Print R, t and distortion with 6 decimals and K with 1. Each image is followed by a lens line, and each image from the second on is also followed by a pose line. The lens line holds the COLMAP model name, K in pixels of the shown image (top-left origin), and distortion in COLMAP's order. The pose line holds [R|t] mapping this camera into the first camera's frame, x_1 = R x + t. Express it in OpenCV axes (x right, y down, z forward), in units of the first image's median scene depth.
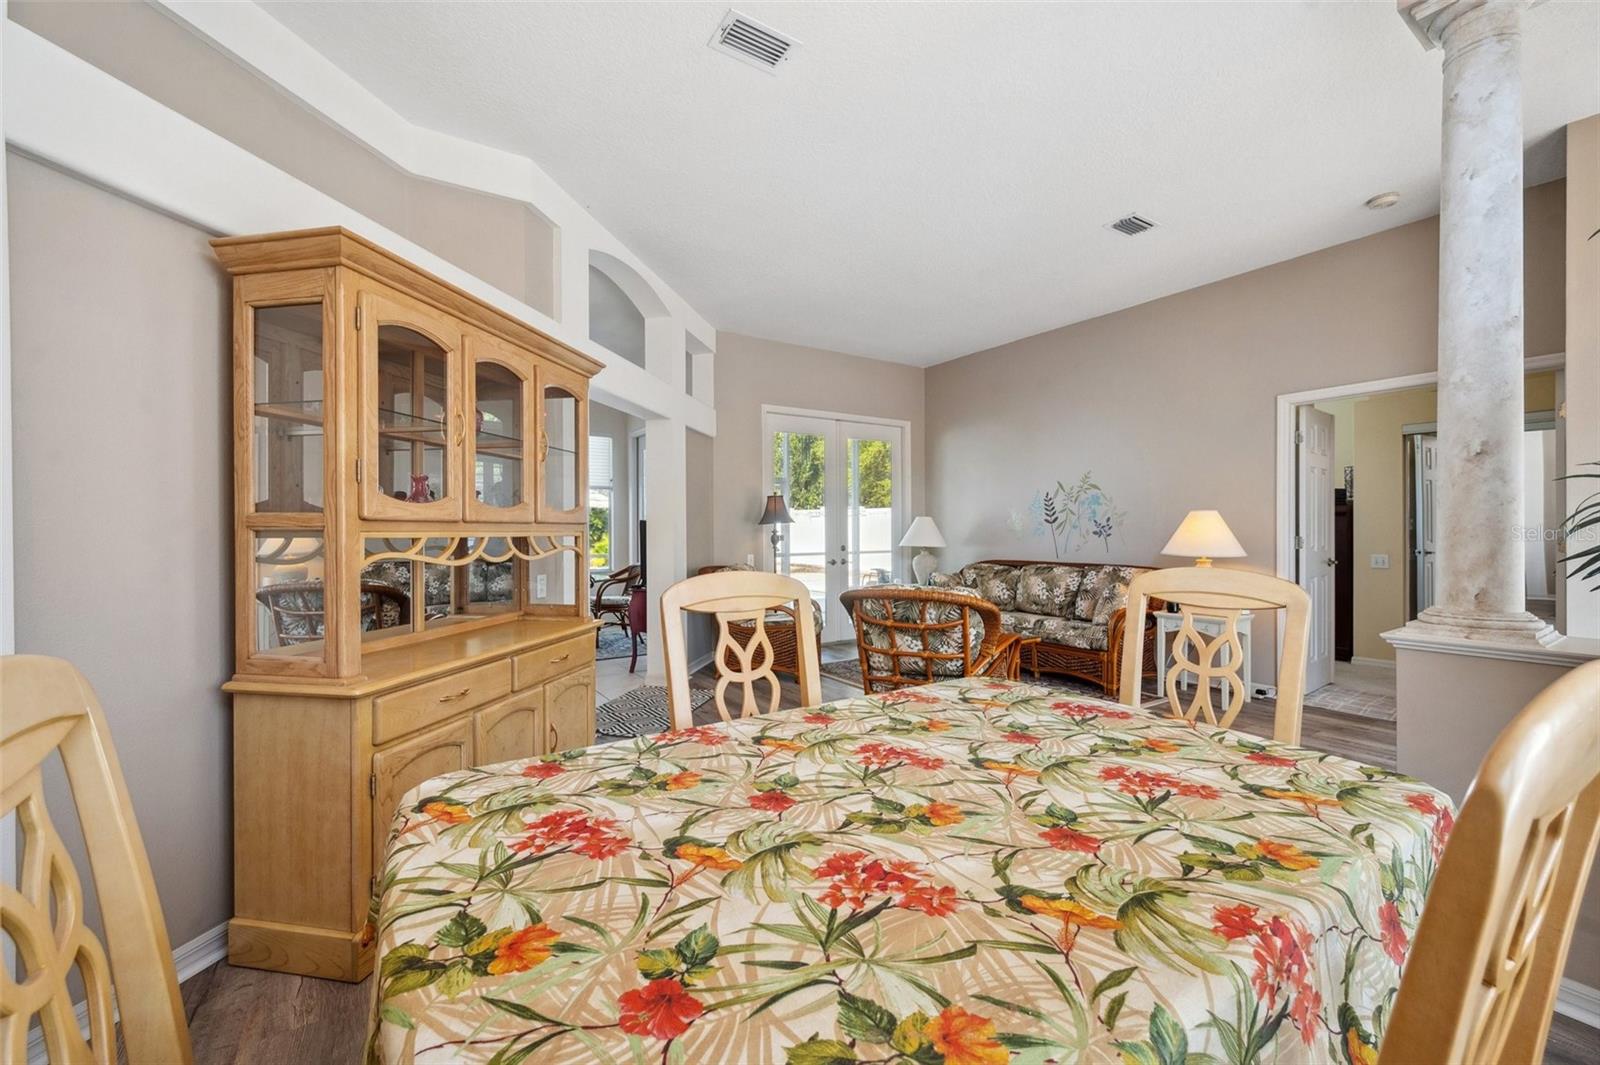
lens RADIAL K [[632.3, 0, 794.5], [0, 632.3, 531.2], [0, 0, 1]] dist [-0.006241, 0.000147]
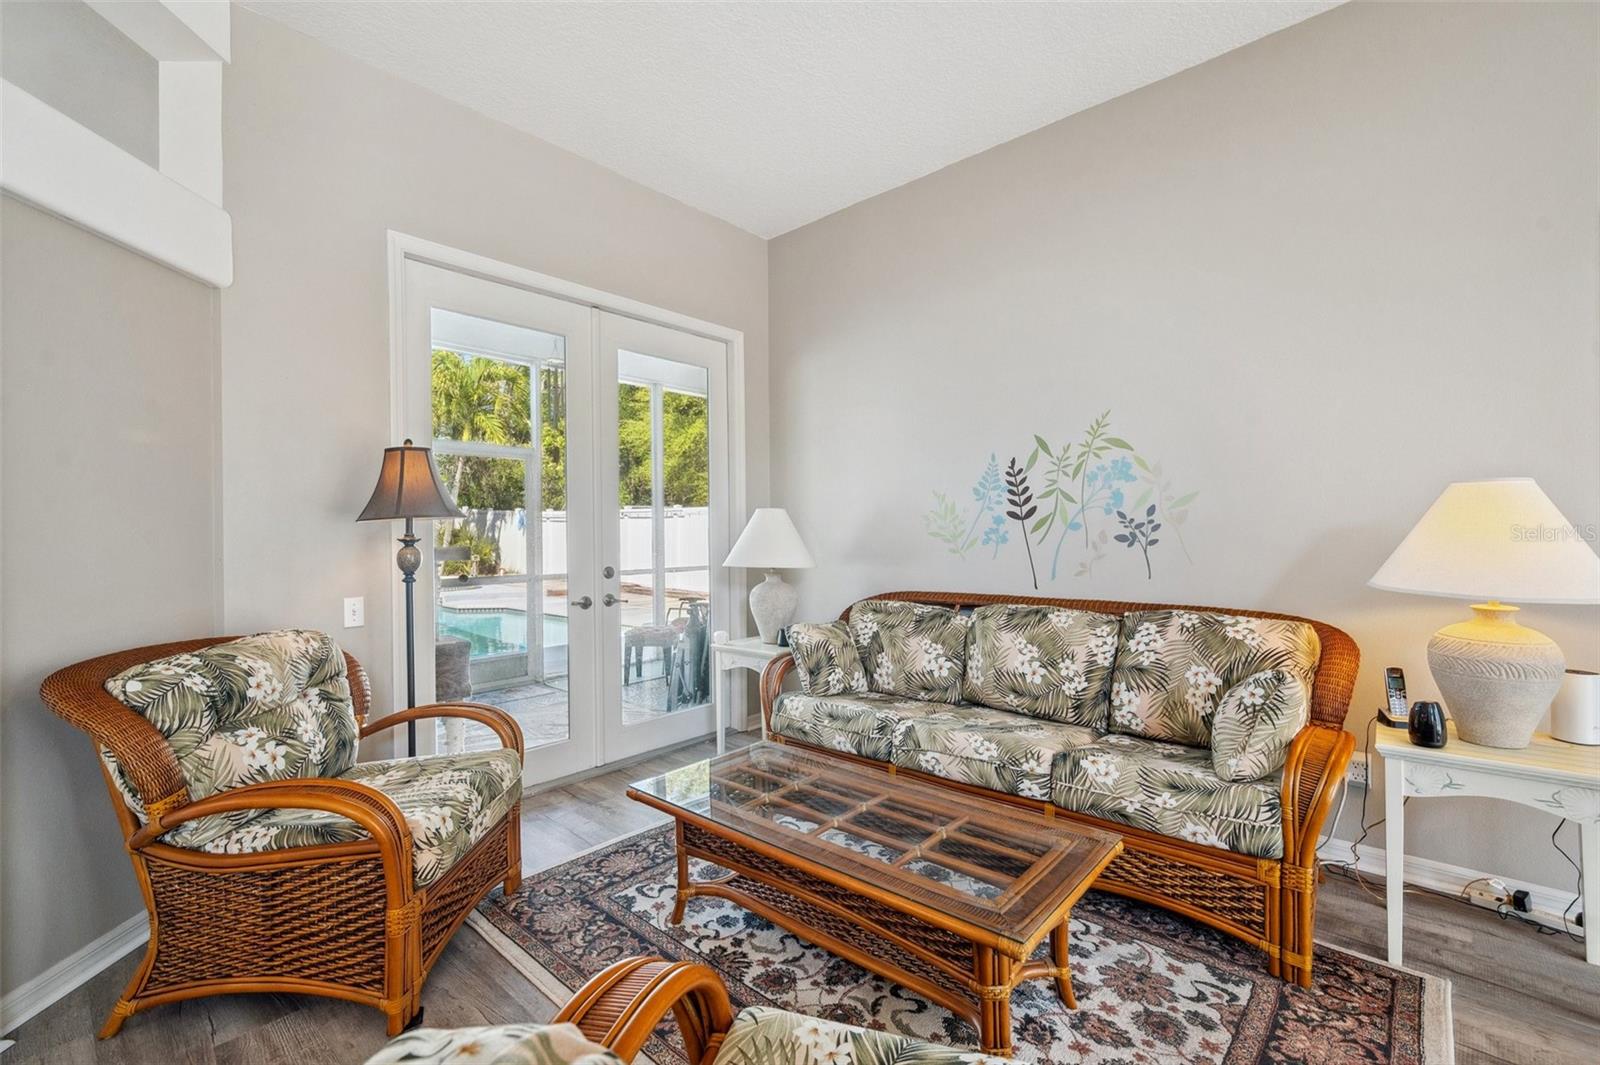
lens RADIAL K [[684.2, 0, 793.9], [0, 684.2, 529.4], [0, 0, 1]] dist [-0.005399, -0.000618]
pose [[0.966205, -0.003470, 0.257752, 0.093924], [0.006473, 0.999921, -0.010802, 0.000084], [-0.257694, 0.012105, 0.966151, 0.540009]]
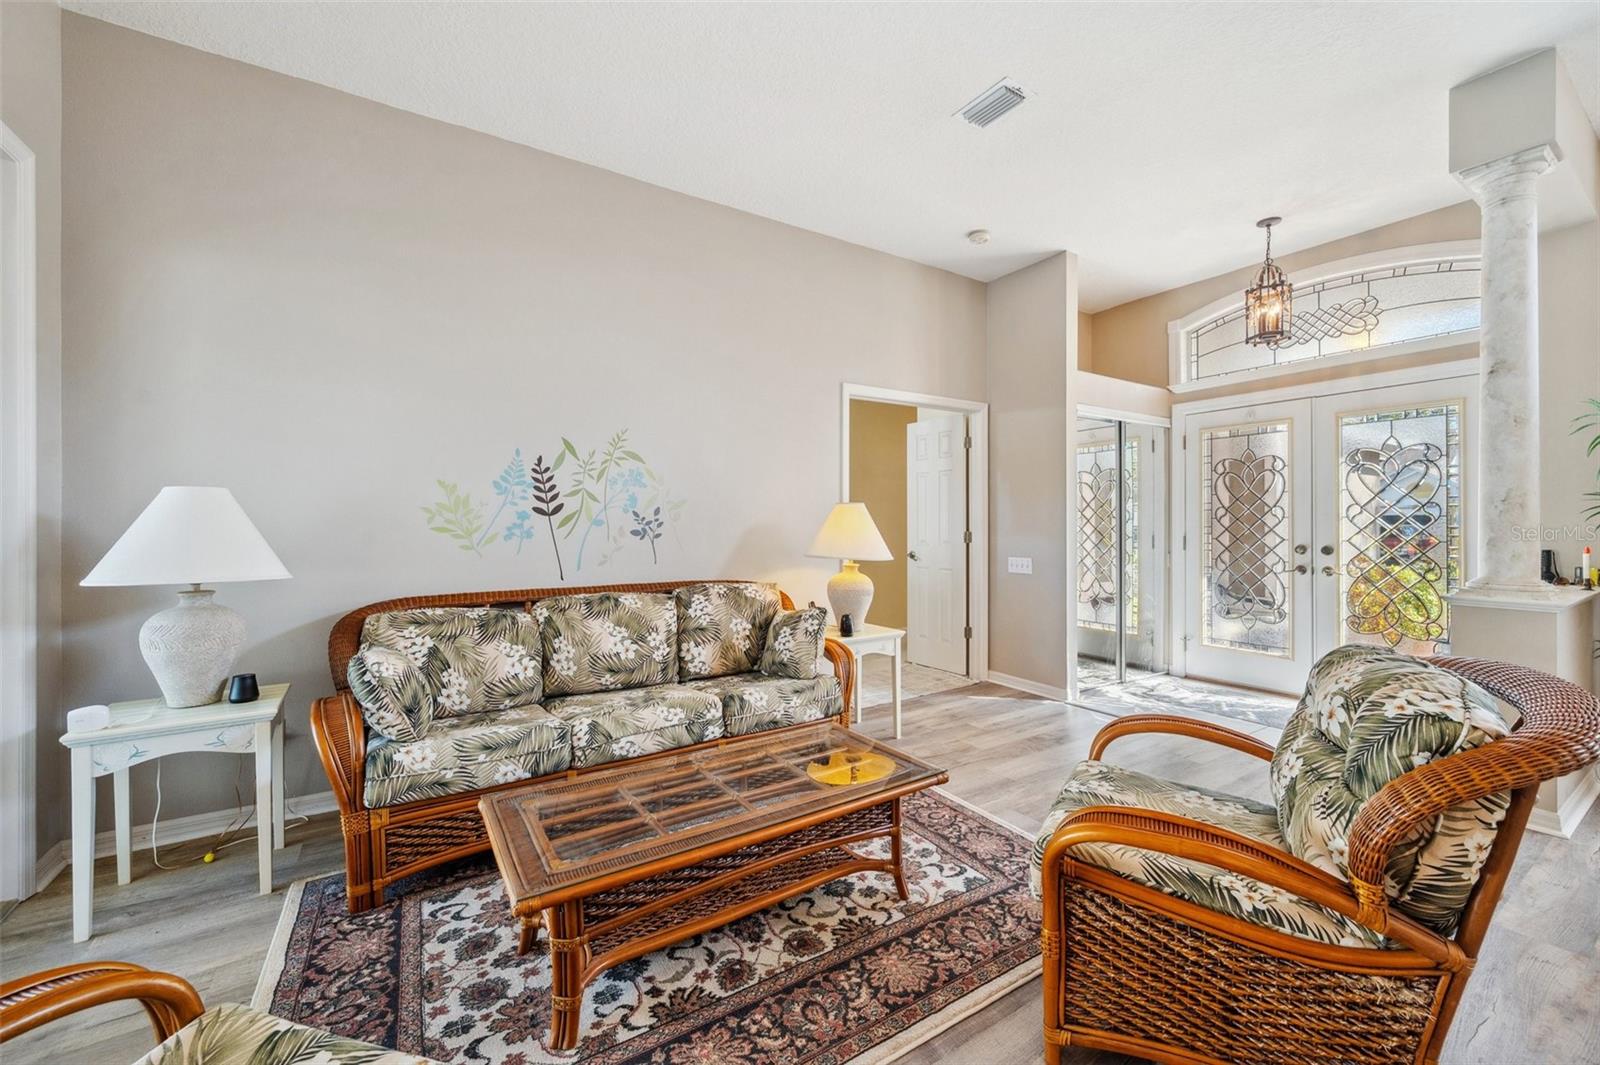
lens RADIAL K [[632.3, 0, 795.2], [0, 632.3, 526.0], [0, 0, 1]] dist [-0.006241, 0.000147]
pose [[0.007626, 0.001131, 0.999970, -0.126158], [0.005331, 0.999985, -0.001172, -0.002069], [-0.999957, 0.005340, 0.007619, 0.817939]]
